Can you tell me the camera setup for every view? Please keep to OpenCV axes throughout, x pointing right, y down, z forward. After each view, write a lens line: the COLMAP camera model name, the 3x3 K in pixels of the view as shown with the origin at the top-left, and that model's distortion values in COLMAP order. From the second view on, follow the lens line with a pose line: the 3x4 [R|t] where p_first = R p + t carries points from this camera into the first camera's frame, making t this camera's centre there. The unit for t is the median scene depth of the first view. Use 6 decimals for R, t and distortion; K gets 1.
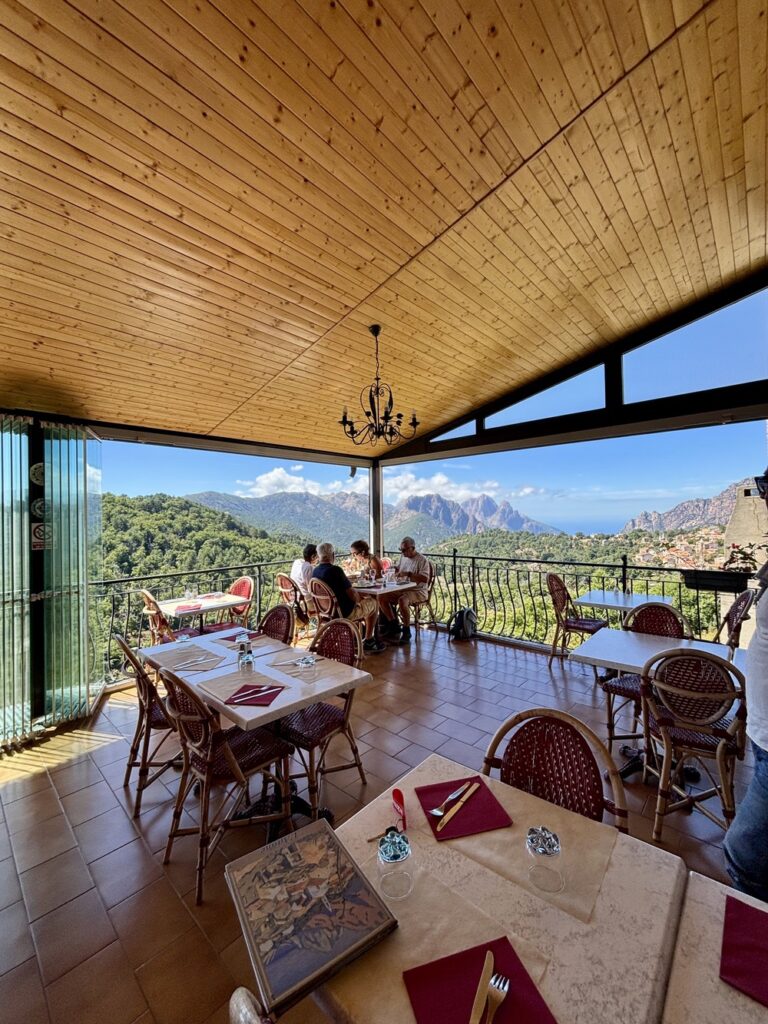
lens RADIAL K [[405.8, 0, 385.7], [0, 405.8, 511.7], [0, 0, 1]] dist [0.002413, -0.000007]
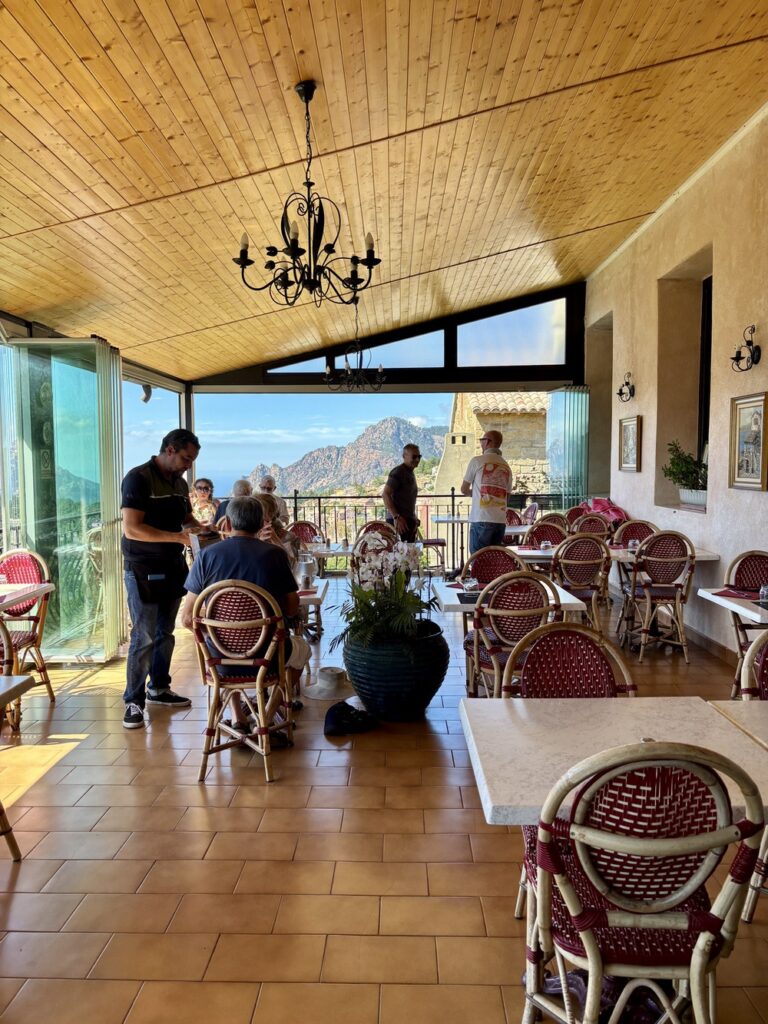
lens RADIAL K [[767.6, 0, 388.9], [0, 767.6, 516.0], [0, 0, 1]] dist [0.070397, -0.001945]
pose [[0.740692, -0.033345, 0.671017, -0.925960], [-0.013192, 0.997853, 0.064149, 0.036374], [-0.671715, -0.056366, 0.738662, -0.504477]]
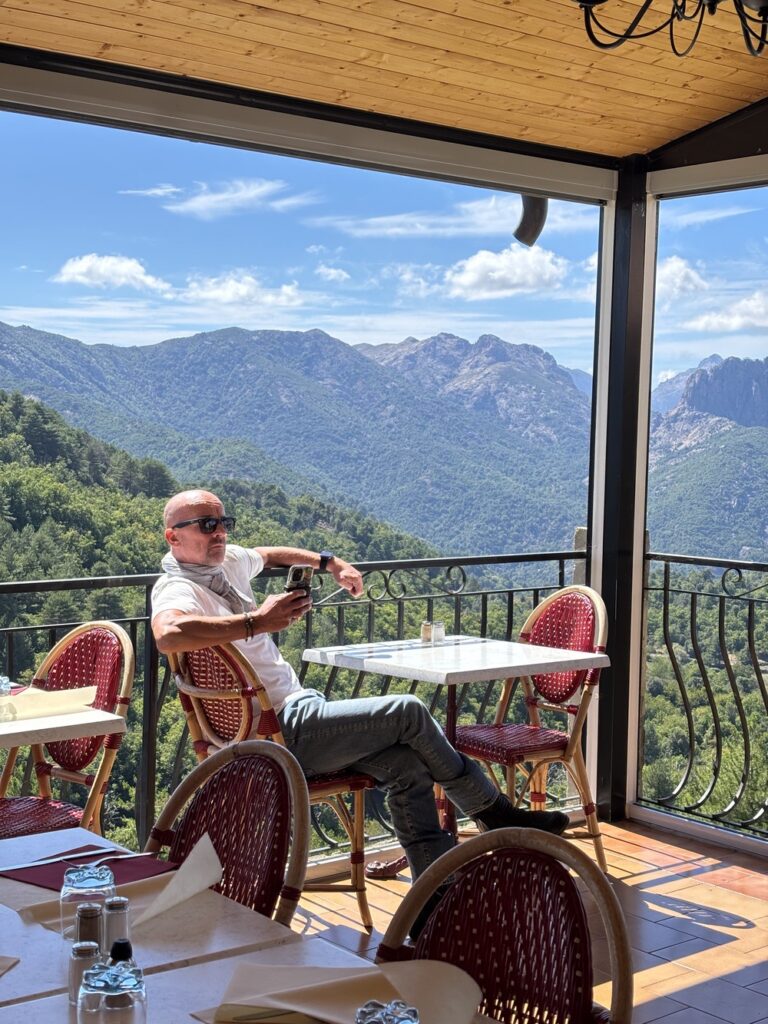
lens RADIAL K [[1511.8, 0, 381.7], [0, 1511.8, 512.1], [0, 0, 1]] dist [0.047797, 0.000000]
pose [[0.988743, 0.045307, -0.142598, -0.042224], [-0.035968, 0.997078, 0.067398, 0.022703], [0.145235, -0.061510, 0.987483, 0.105027]]
